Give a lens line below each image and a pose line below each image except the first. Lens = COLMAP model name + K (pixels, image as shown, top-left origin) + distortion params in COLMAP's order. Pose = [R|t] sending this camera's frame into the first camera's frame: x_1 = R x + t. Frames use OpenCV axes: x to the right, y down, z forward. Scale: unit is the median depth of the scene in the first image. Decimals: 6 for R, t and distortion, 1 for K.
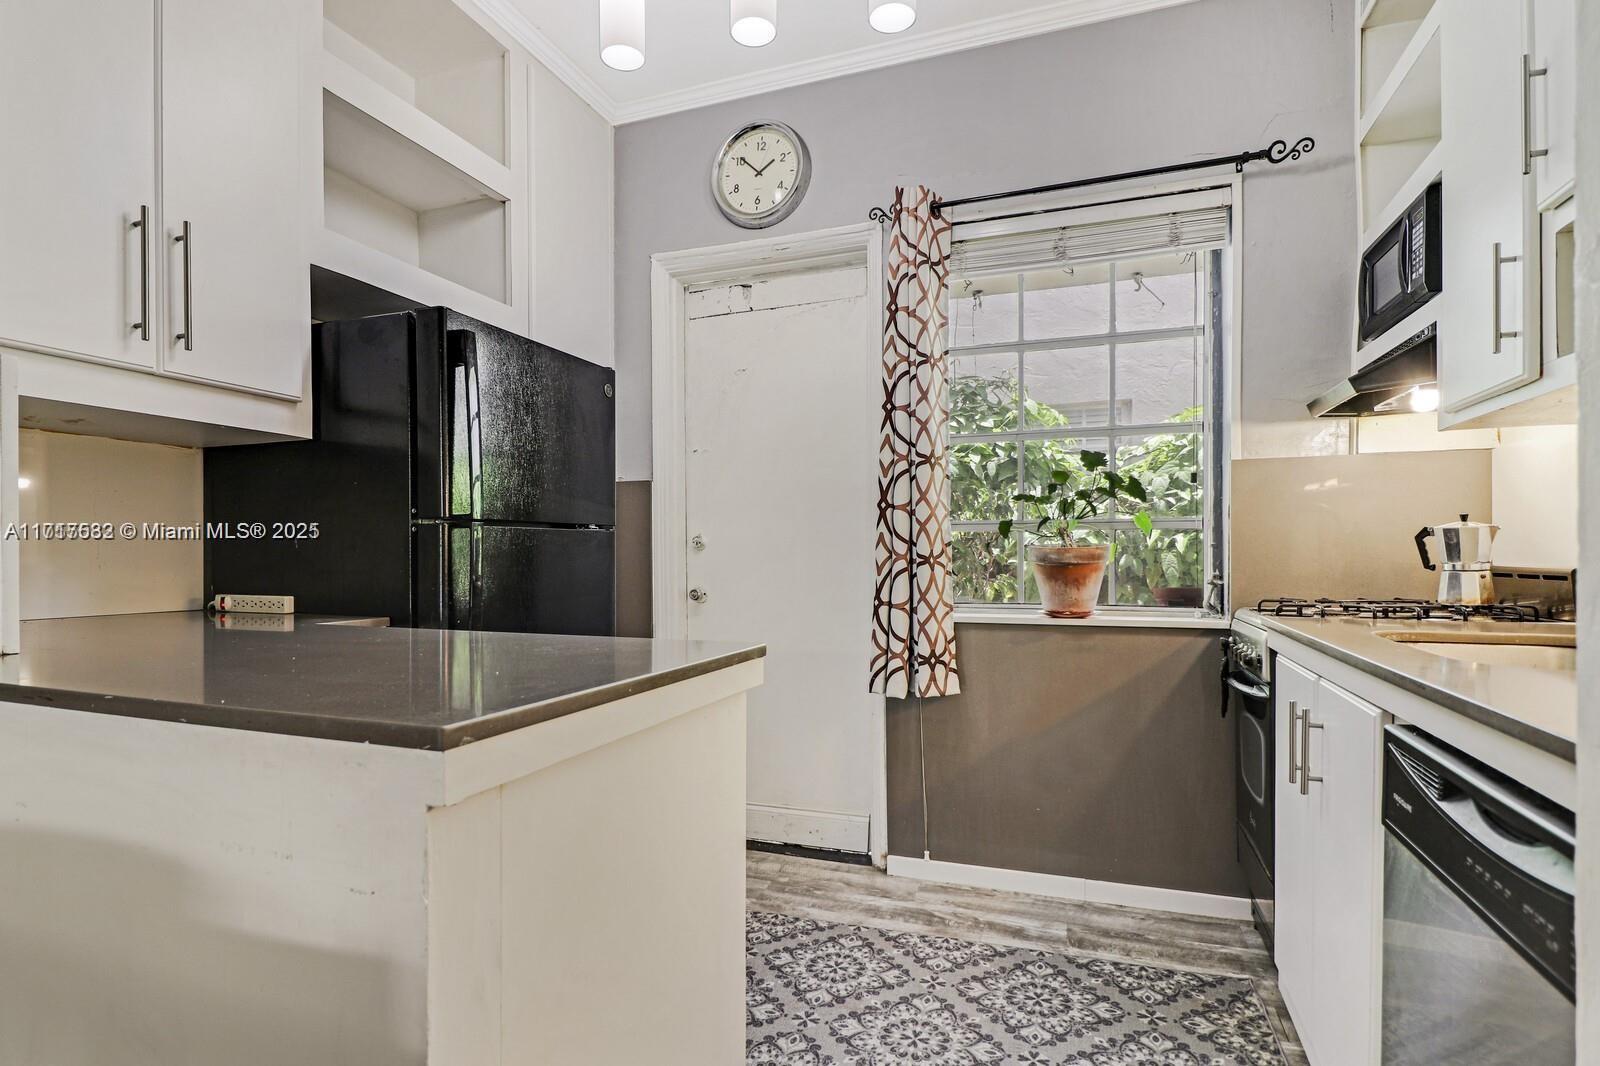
lens RADIAL K [[790.2, 0, 796.0], [0, 790.2, 573.7], [0, 0, 1]] dist [0.001314, -0.020942]
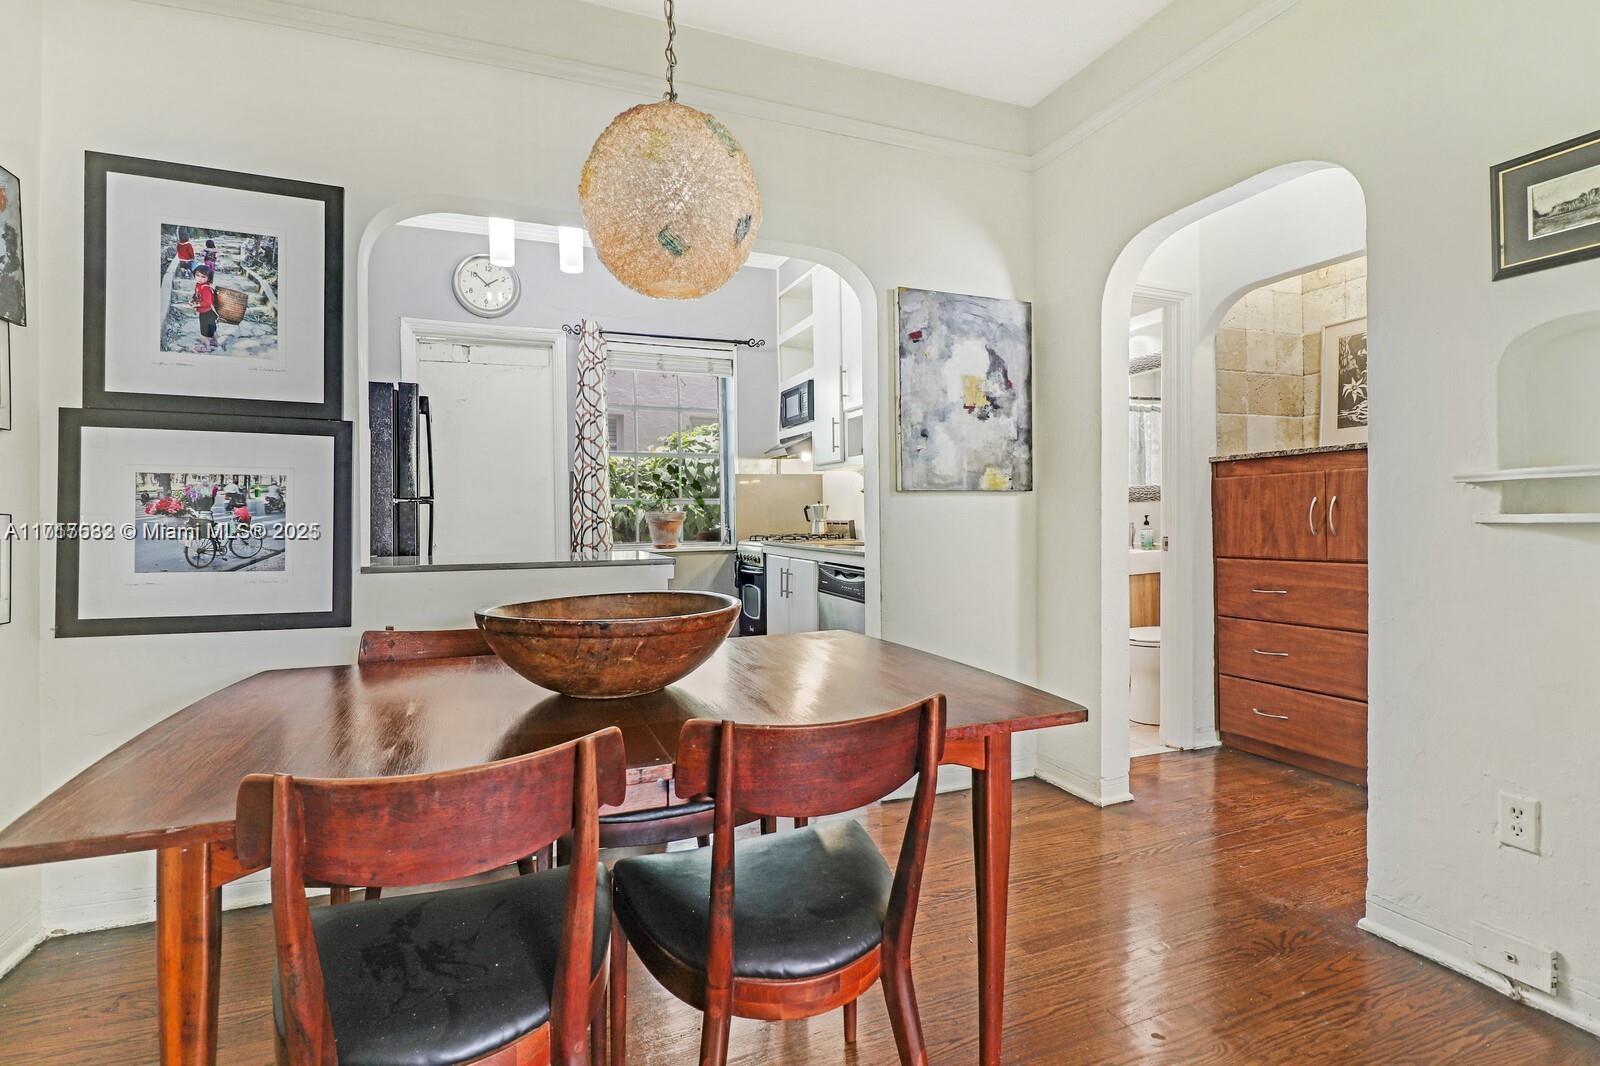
lens RADIAL K [[753.2, 0, 796.3], [0, 753.2, 519.4], [0, 0, 1]] dist [-0.001702, -0.000603]
pose [[0.731104, -0.008401, 0.682214, -0.770936], [0.025900, 0.999545, -0.015447, 0.021649], [-0.681774, 0.028963, 0.730989, -0.668322]]
